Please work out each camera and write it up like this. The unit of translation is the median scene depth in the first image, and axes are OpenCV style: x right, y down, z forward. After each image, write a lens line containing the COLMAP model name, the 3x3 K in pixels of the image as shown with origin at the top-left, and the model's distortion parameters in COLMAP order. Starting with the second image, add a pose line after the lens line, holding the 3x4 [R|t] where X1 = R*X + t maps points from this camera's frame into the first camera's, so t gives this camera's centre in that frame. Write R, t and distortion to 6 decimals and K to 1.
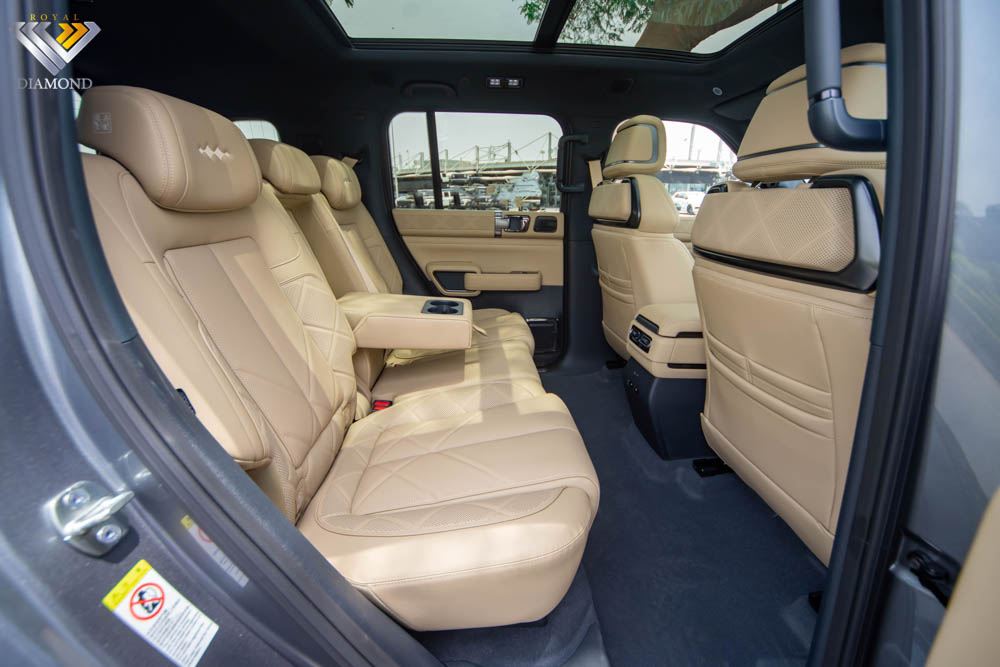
lens RADIAL K [[569.0, 0, 500.0], [0, 569.0, 333.5], [0, 0, 1]] dist [0.000398, -0.000119]
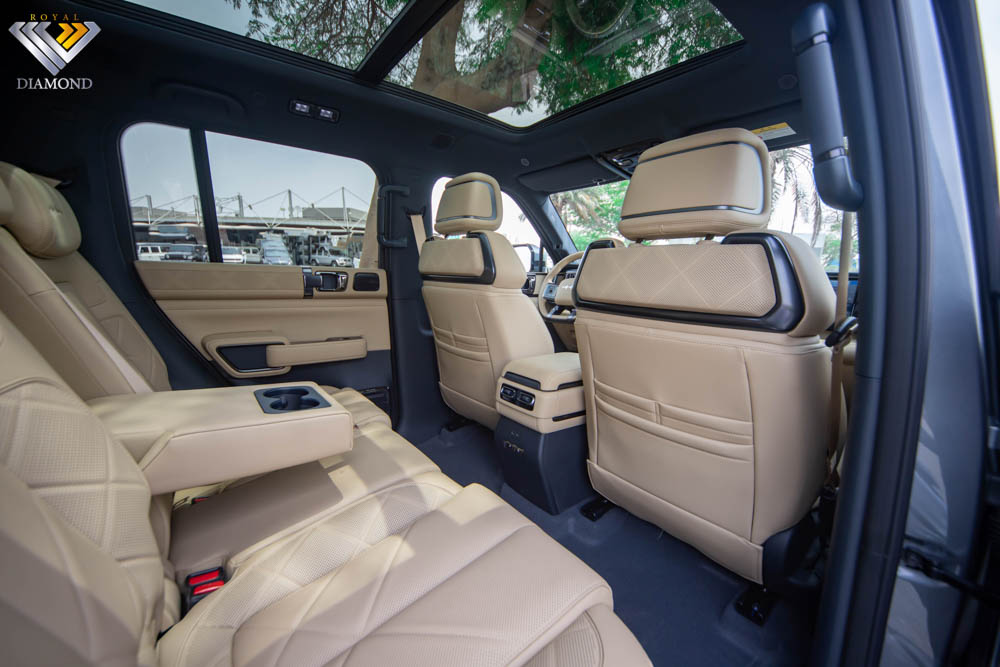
lens RADIAL K [[447.3, 0, 500.0], [0, 447.3, 333.5], [0, 0, 1]] dist [-0.002645, -0.000724]
pose [[0.767006, -0.077111, 0.636990, -0.225572], [0.132894, 0.990317, -0.040136, -0.063423], [-0.627727, 0.115436, 0.769826, 0.380021]]
